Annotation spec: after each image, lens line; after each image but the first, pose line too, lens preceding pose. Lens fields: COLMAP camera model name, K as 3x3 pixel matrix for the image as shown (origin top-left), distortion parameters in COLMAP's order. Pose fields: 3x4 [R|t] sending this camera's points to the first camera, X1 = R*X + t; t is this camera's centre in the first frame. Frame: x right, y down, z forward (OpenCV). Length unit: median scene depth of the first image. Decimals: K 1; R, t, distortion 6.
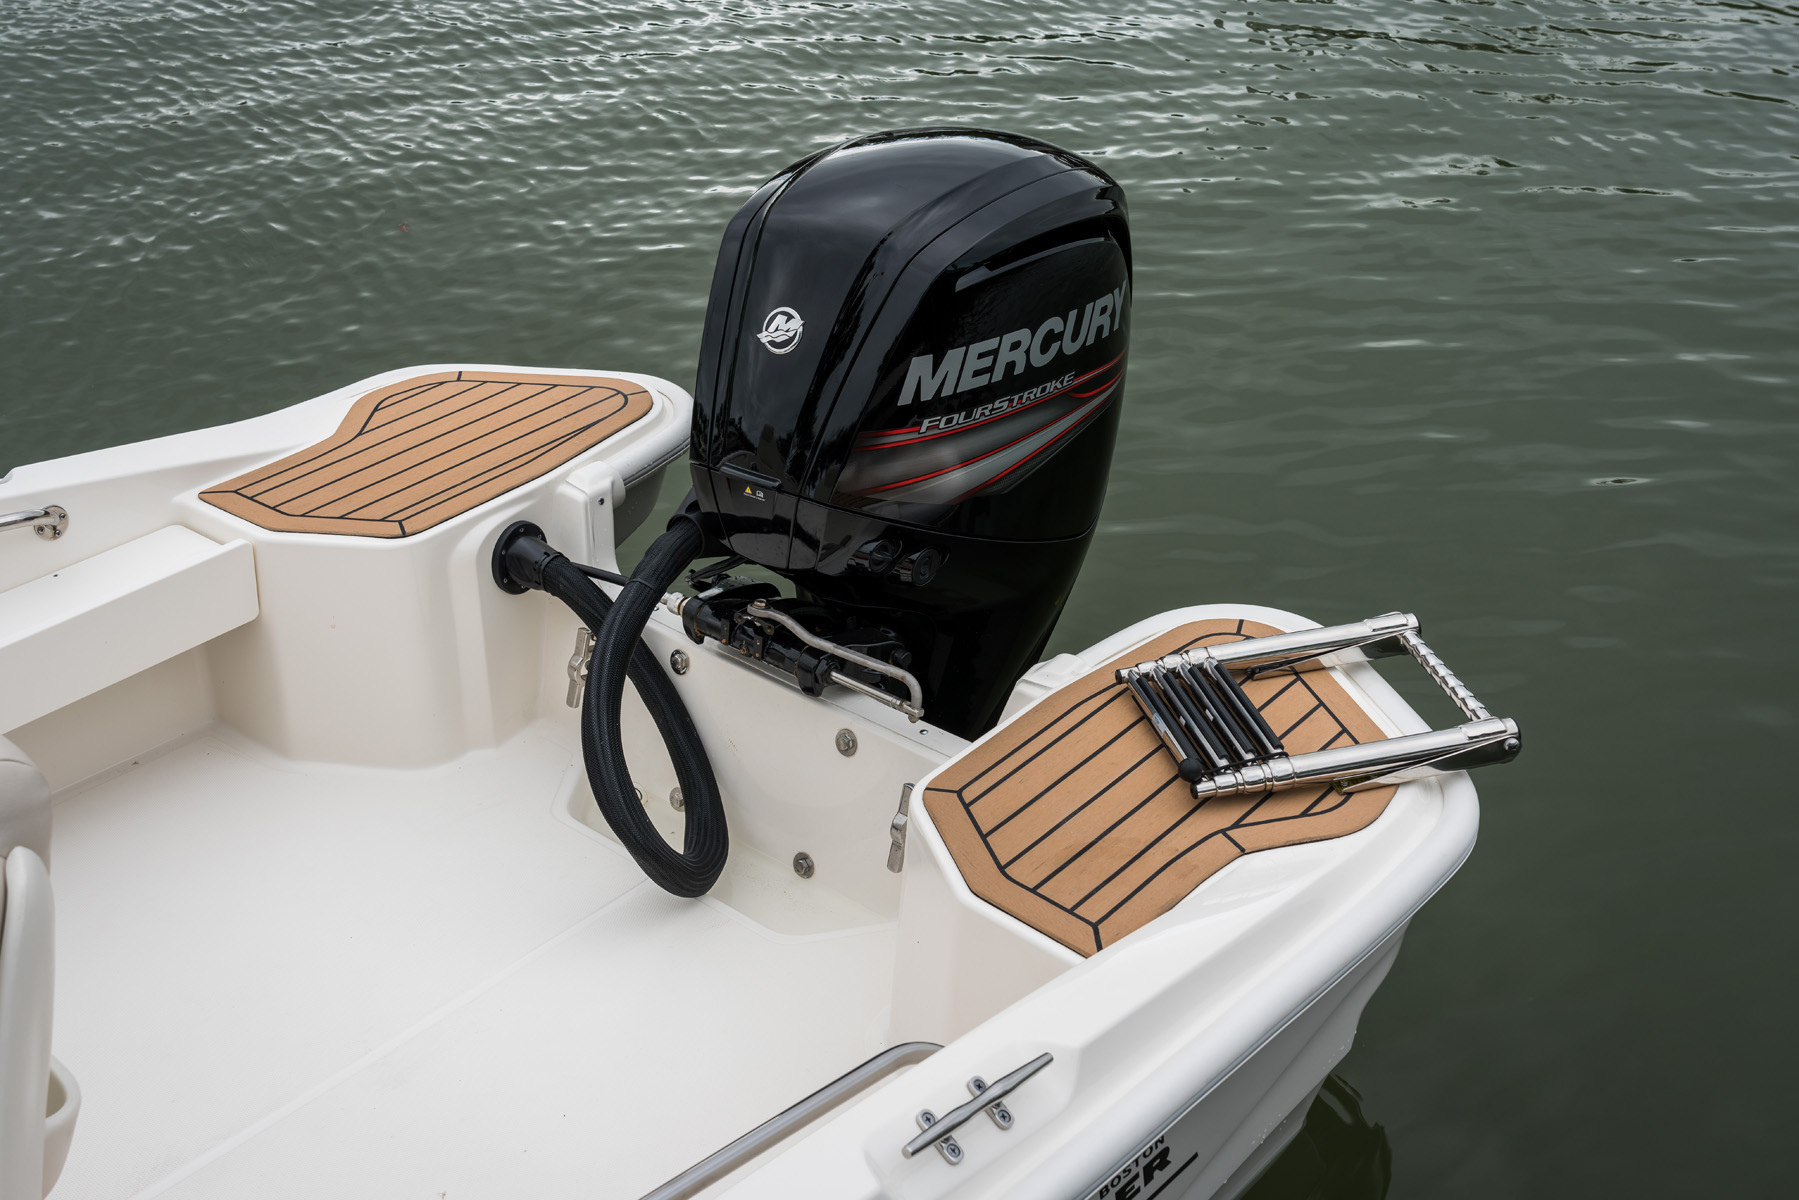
lens RADIAL K [[2133.4, 0, 899.5], [0, 2133.4, 600.0], [0, 0, 1]] dist [0.000672, 0.019767]
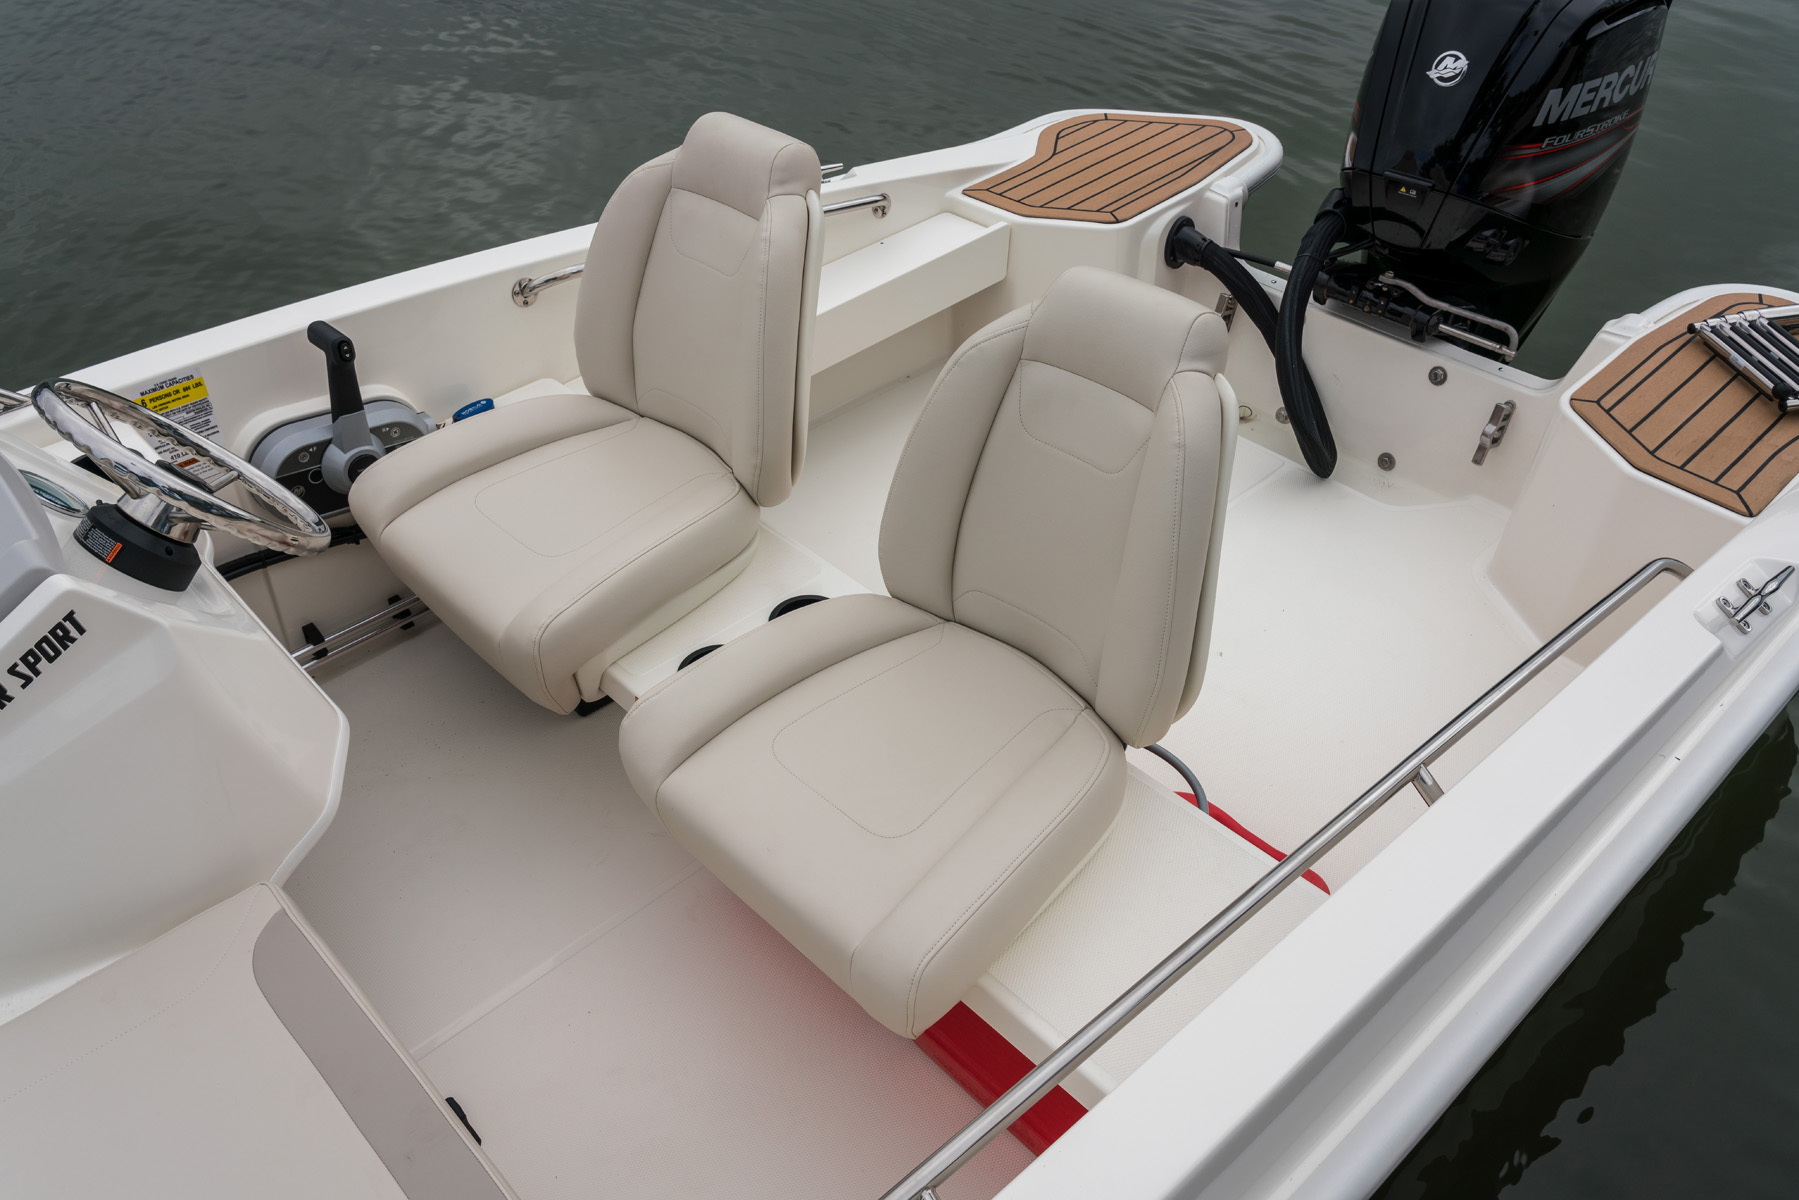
lens RADIAL K [[1439.9, 0, 899.5], [0, 1439.9, 600.0], [0, 0, 1]] dist [0.005852, 0.014244]
pose [[0.993379, 0.053894, -0.101454, -0.281942], [-0.034717, 0.982670, 0.182081, 0.051706], [0.109509, -0.177353, 0.978036, -0.015857]]
